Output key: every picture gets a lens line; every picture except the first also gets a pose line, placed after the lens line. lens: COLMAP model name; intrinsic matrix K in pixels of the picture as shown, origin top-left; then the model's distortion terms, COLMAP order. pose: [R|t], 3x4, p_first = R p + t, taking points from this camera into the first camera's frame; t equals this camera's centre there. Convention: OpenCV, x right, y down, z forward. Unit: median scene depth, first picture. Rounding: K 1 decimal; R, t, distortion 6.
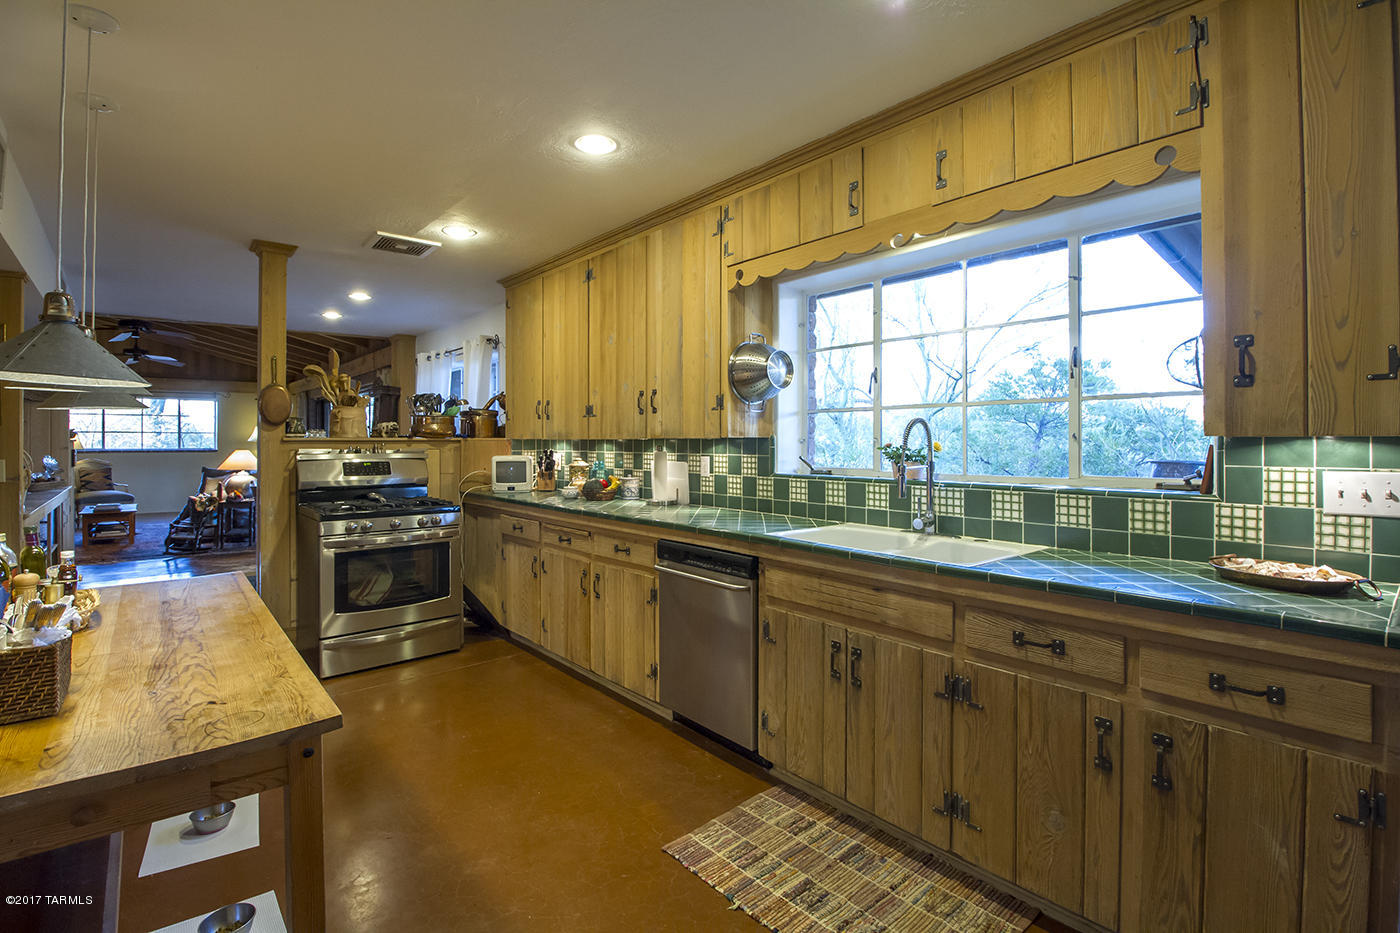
lens RADIAL K [[655.6, 0, 675.3], [0, 655.6, 437.5], [0, 0, 1]] dist [-0.010705, -0.001962]
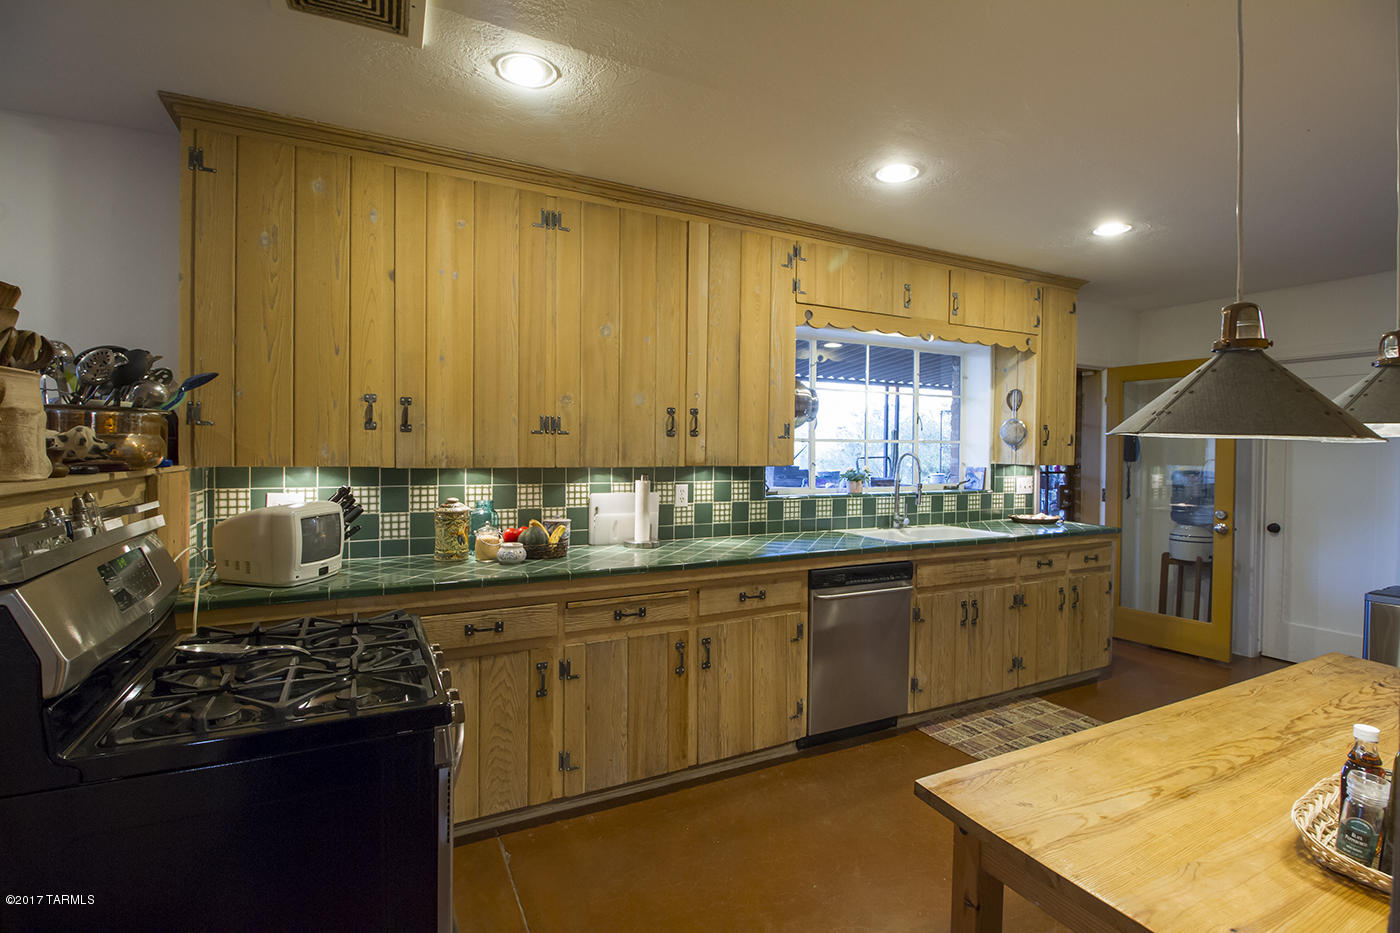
lens RADIAL K [[655.6, 0, 750.2], [0, 655.6, 459.0], [0, 0, 1]] dist [-0.010705, -0.001962]
pose [[0.187795, -0.012239, 0.982132, -1.030030], [-0.014982, 0.999770, 0.015324, -0.026631], [-0.982094, -0.017592, 0.187569, 0.930273]]
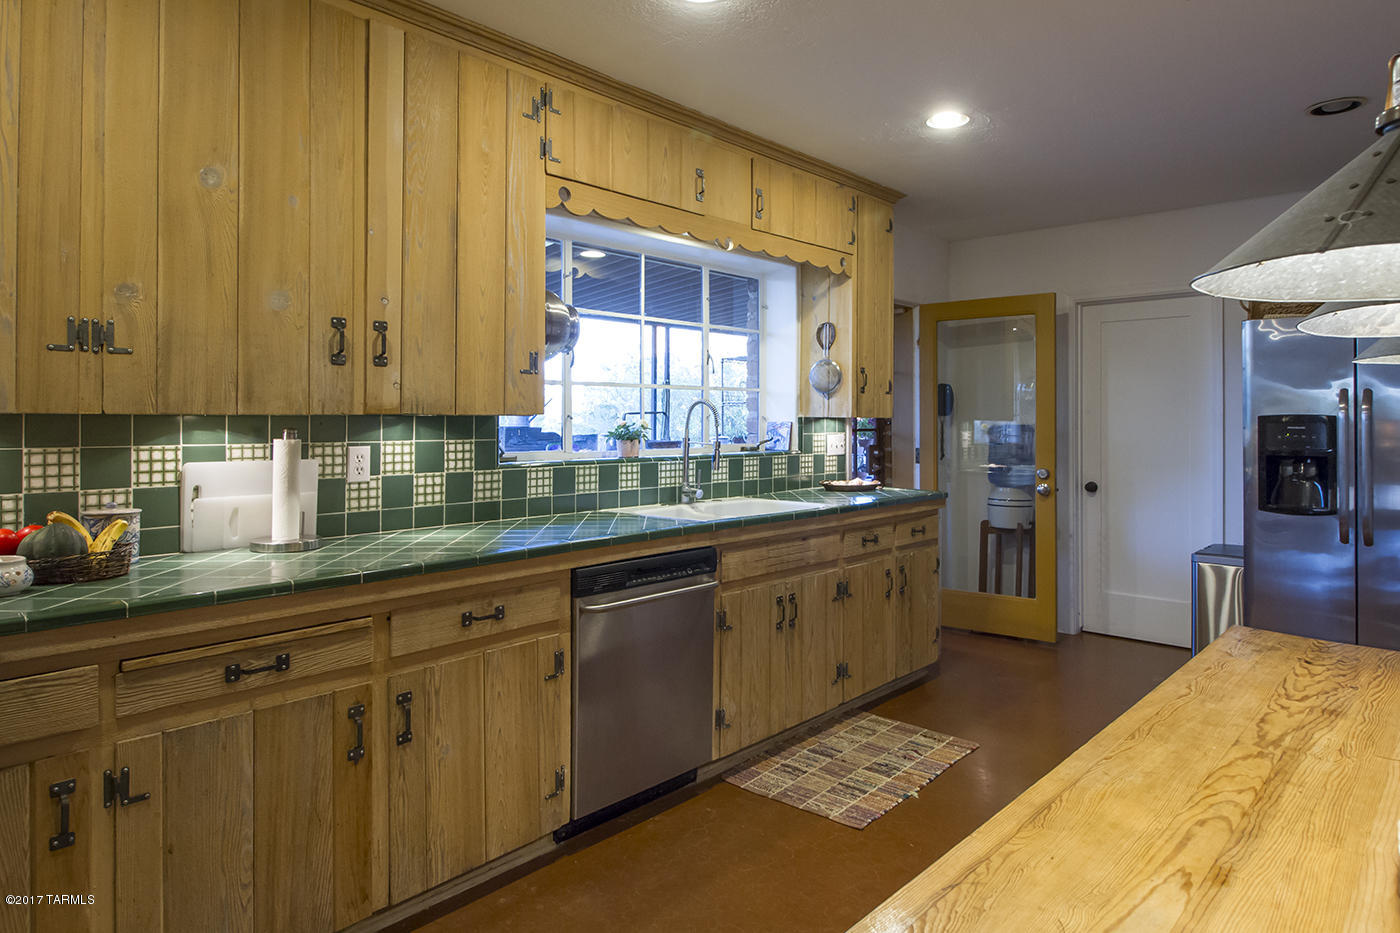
lens RADIAL K [[806.3, 0, 756.4], [0, 806.3, 417.8], [0, 0, 1]] dist [0.008269, -0.010196]
pose [[-0.158827, 0.001001, 0.987306, -0.869122], [-0.008034, 0.999965, -0.002306, 0.004361], [-0.987274, -0.008298, -0.158813, 0.973690]]
